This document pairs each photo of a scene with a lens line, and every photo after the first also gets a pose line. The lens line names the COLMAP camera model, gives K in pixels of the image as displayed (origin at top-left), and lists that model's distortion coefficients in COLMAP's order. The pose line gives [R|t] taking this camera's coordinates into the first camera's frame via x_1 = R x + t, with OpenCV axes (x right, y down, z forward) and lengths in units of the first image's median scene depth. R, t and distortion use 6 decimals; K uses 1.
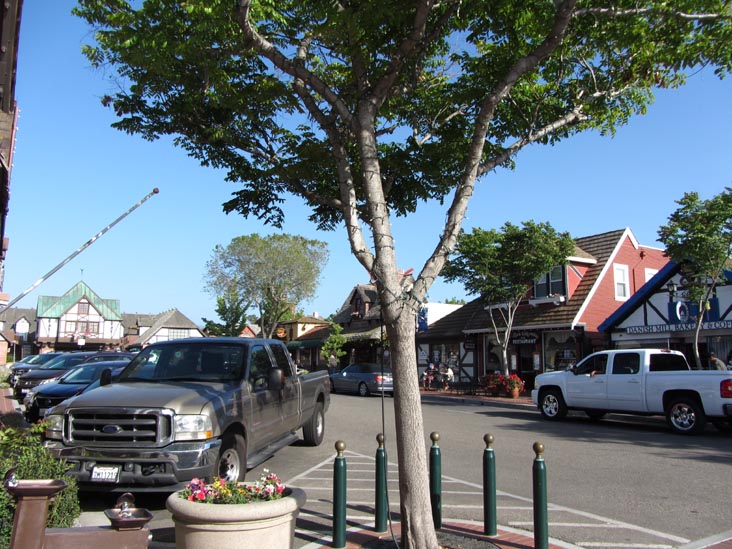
lens RADIAL K [[614.0, 0, 366.0], [0, 614.0, 274.5], [0, 0, 1]] dist [-0.031183, 0.004930]
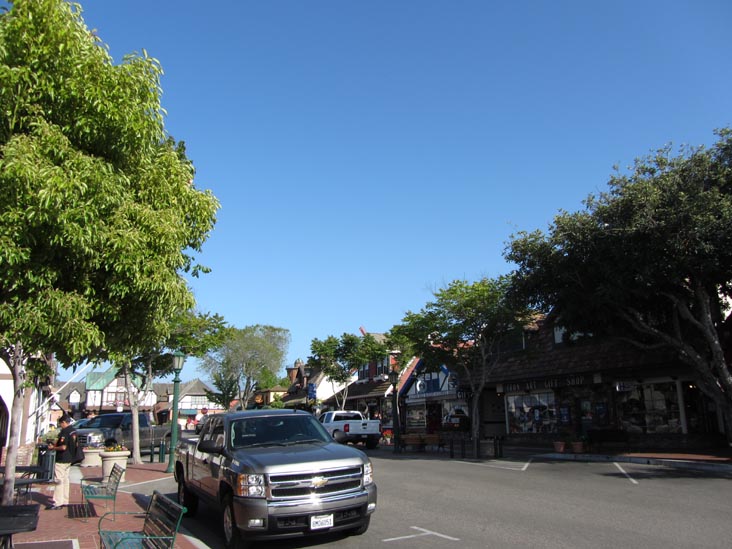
lens RADIAL K [[624.5, 0, 366.0], [0, 624.5, 274.5], [0, 0, 1]] dist [-0.027421, 0.004974]
pose [[0.995559, -0.046489, -0.081854, 0.145722], [0.039220, 0.995324, -0.088275, -0.030269], [0.085575, 0.084672, 0.992727, -0.230634]]
